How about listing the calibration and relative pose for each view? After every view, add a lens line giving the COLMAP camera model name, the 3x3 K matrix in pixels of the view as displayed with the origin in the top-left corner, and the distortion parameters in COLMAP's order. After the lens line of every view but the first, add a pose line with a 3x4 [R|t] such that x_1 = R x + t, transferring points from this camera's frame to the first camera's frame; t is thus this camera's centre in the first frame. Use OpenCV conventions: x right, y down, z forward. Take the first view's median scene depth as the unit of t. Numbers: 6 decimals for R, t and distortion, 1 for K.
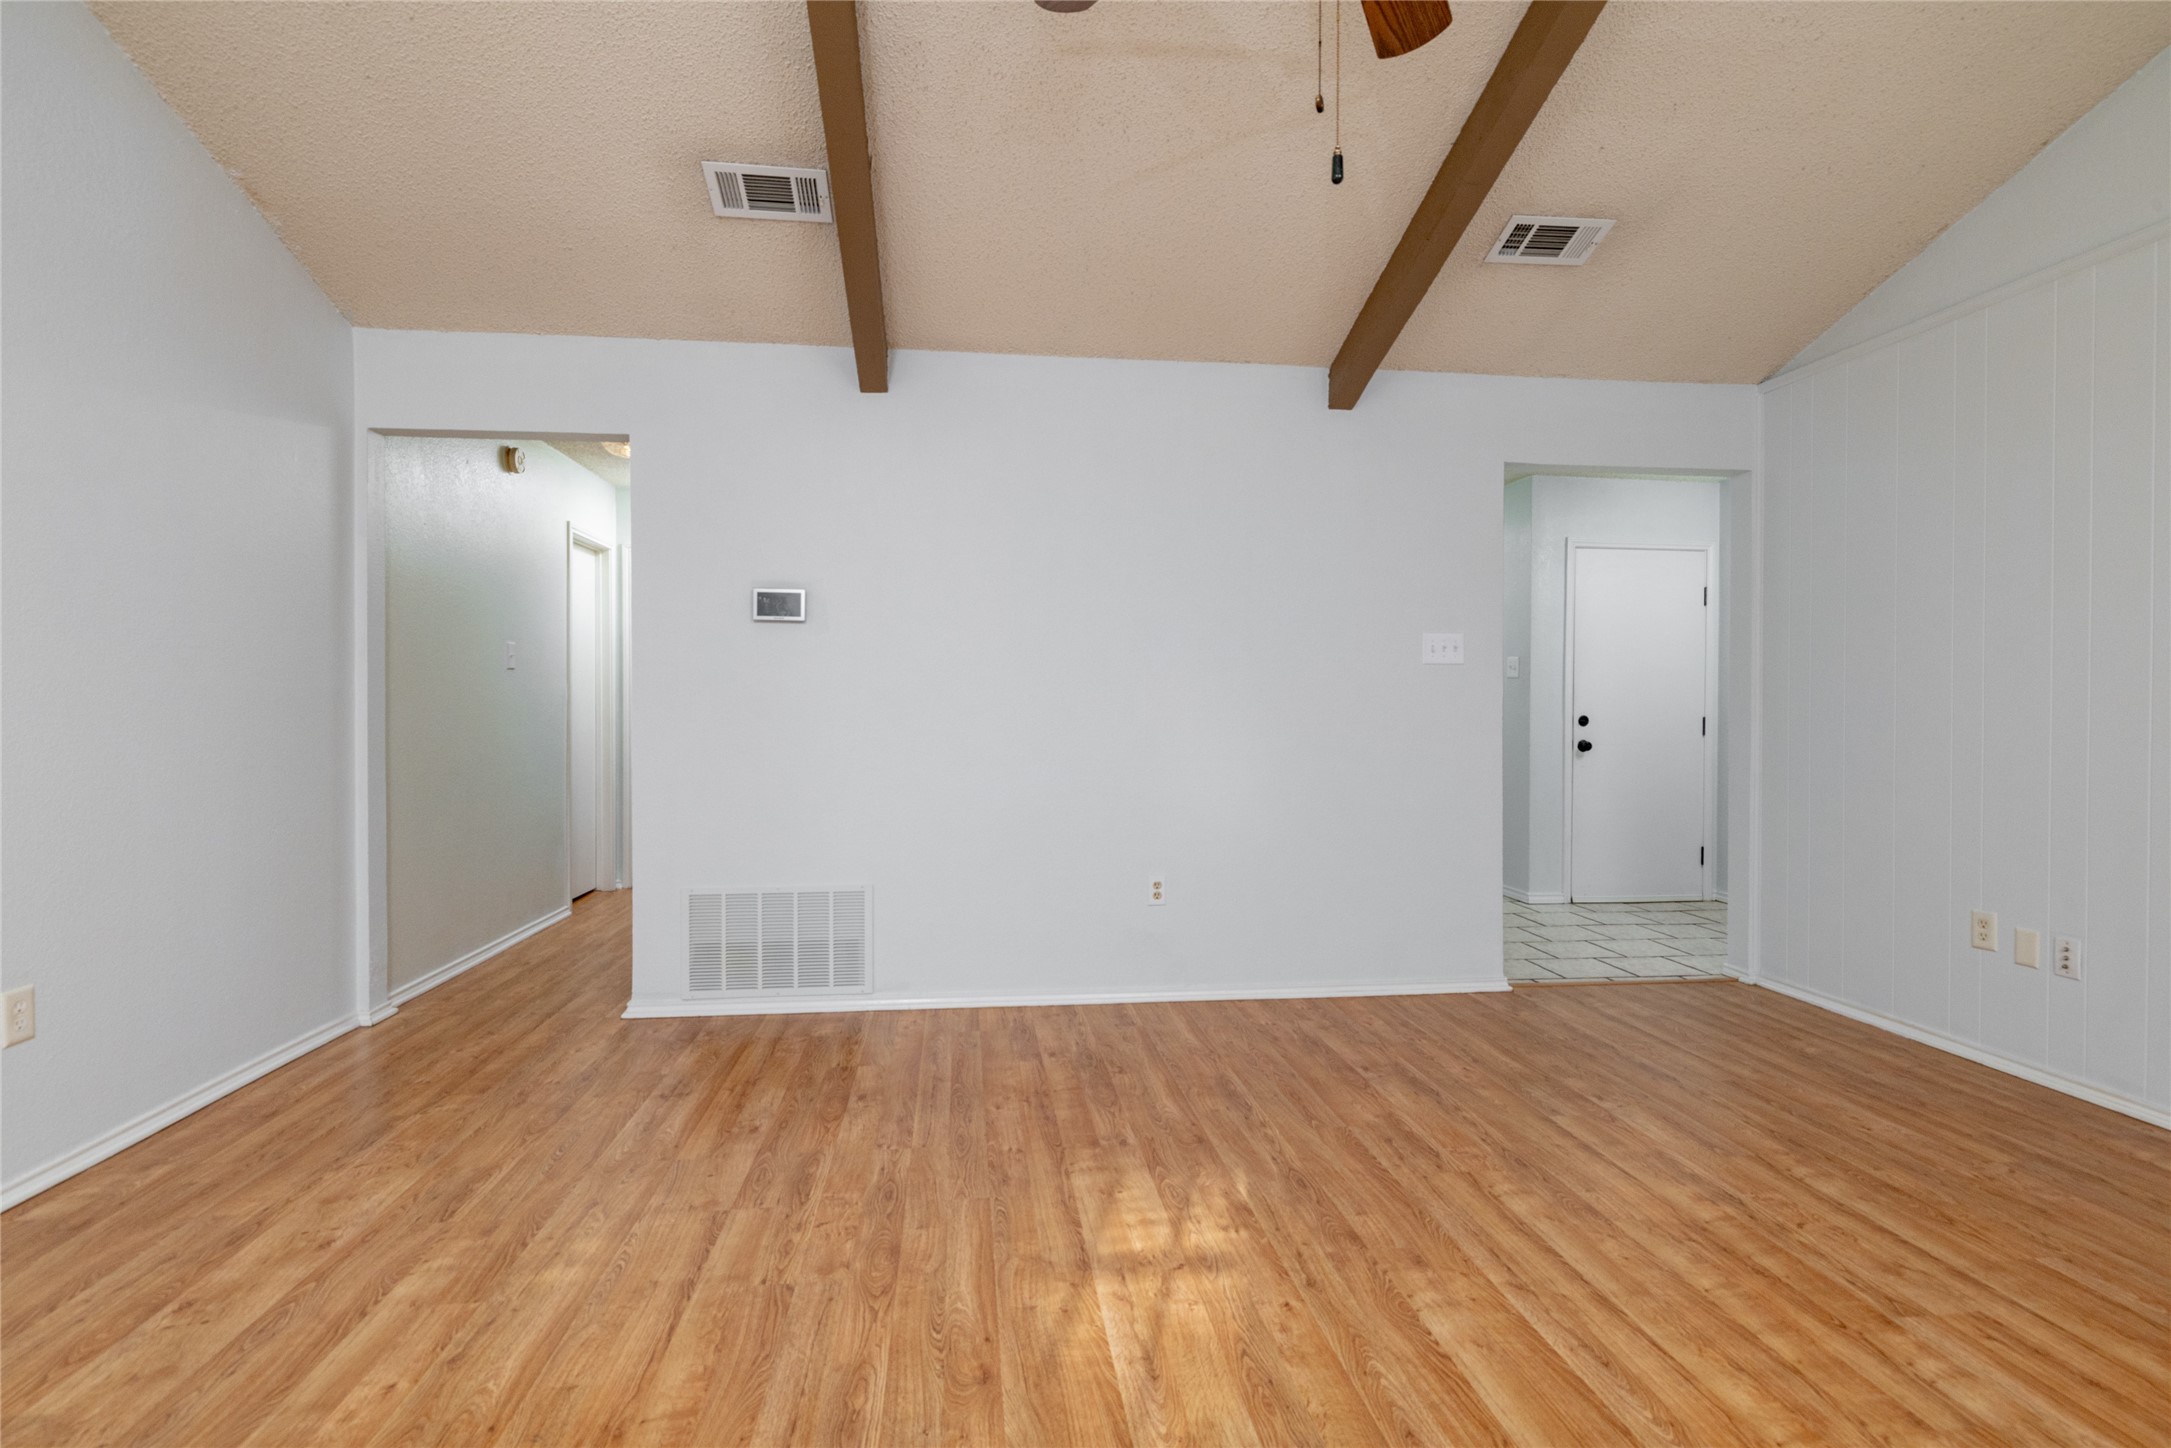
lens RADIAL K [[1017.4, 0, 1076.7], [0, 1017.4, 716.6], [0, 0, 1]] dist [-0.003352, 0.001245]
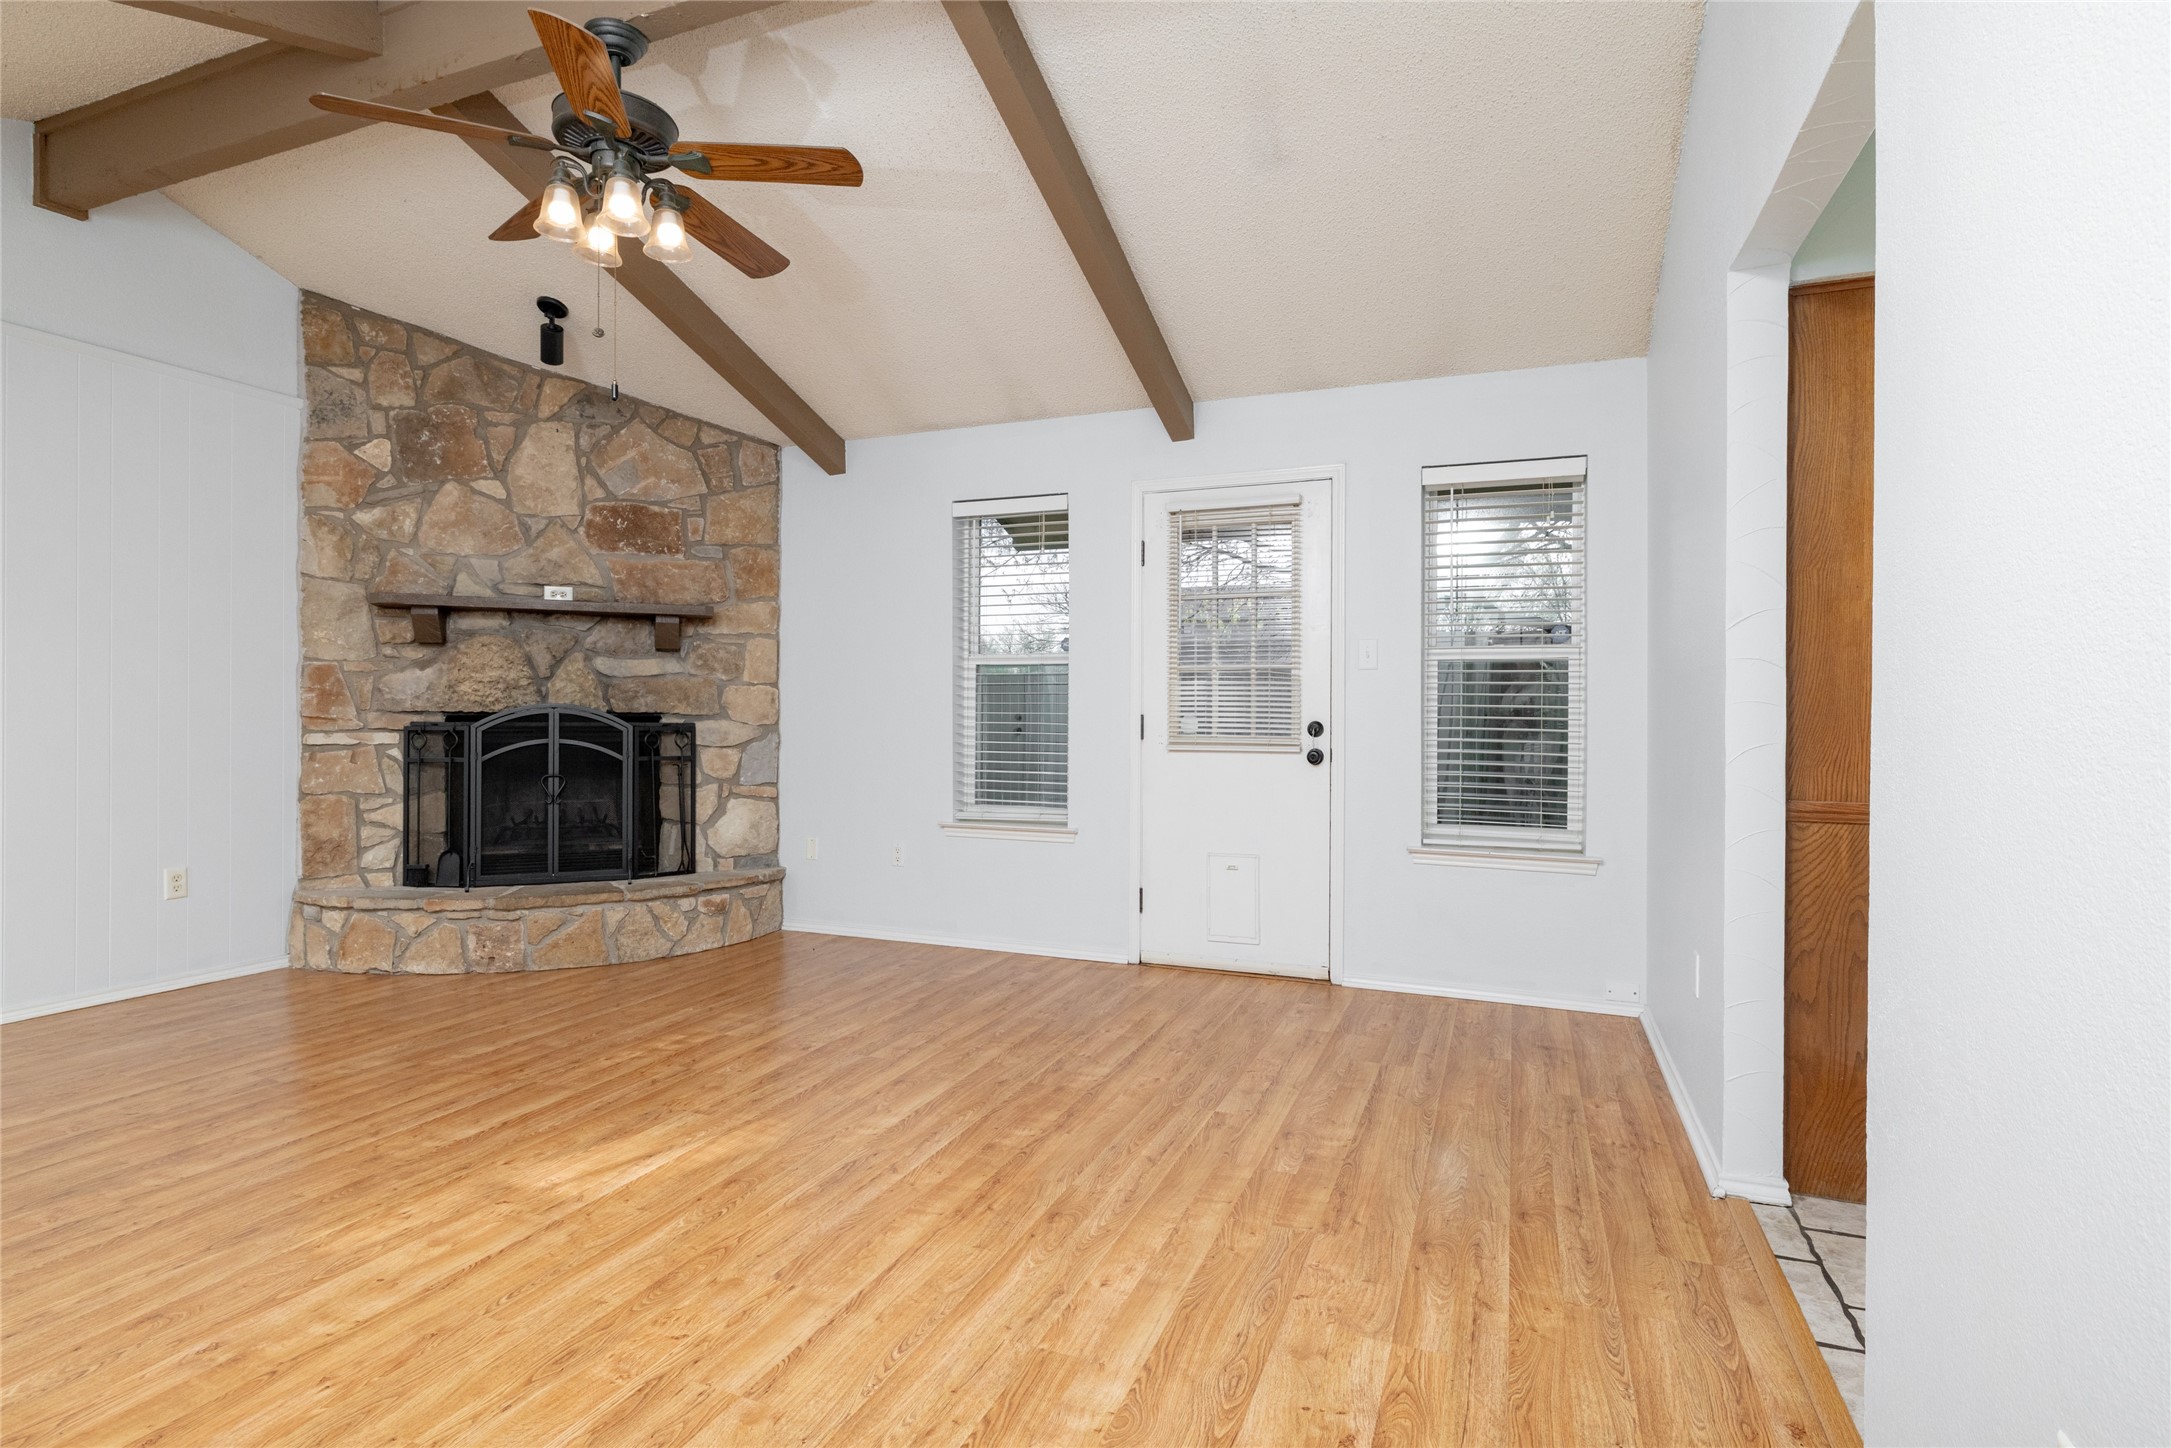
lens RADIAL K [[1069.5, 0, 1075.0], [0, 1069.5, 718.4], [0, 0, 1]] dist [-0.003094, 0.001355]
pose [[-0.875220, -0.012845, 0.483554, -0.987842], [-0.008115, 0.999897, 0.011874, -0.012331], [-0.483657, 0.006468, -0.875234, 1.675826]]
